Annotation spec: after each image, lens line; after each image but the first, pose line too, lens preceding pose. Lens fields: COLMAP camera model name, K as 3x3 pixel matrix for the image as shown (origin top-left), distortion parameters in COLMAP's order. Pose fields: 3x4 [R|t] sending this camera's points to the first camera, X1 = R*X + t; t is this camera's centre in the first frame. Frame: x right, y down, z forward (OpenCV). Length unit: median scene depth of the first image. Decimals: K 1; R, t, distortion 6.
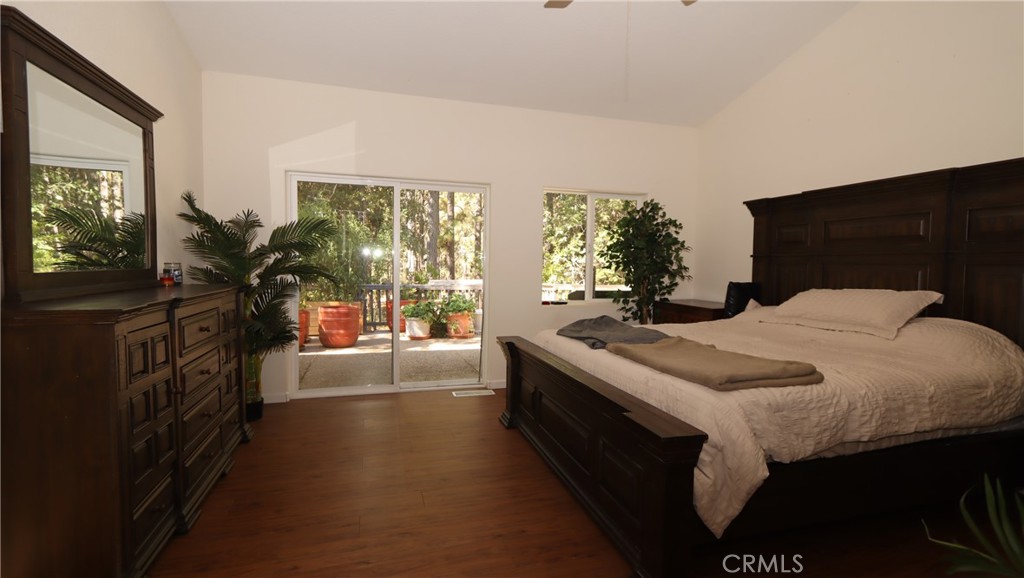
lens RADIAL K [[469.1, 0, 507.0], [0, 469.1, 286.9], [0, 0, 1]] dist [-0.001950, -0.000294]
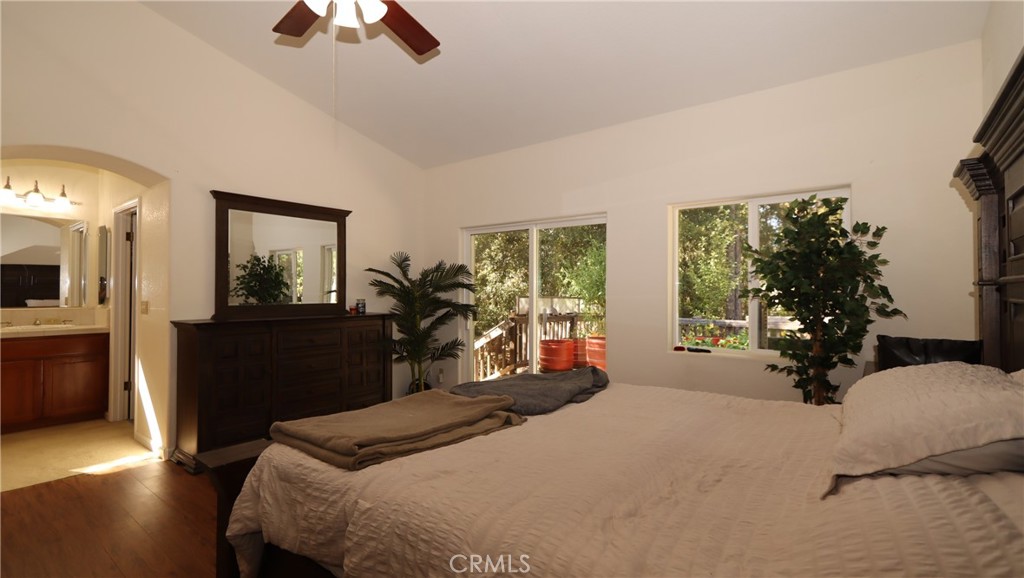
lens RADIAL K [[469.1, 0, 507.0], [0, 469.1, 286.9], [0, 0, 1]] dist [-0.001950, -0.000294]
pose [[0.570158, -0.018425, -0.821328, 0.575615], [-0.033772, 0.998378, -0.045841, -0.023374], [0.820841, 0.053874, 0.568611, 0.315144]]
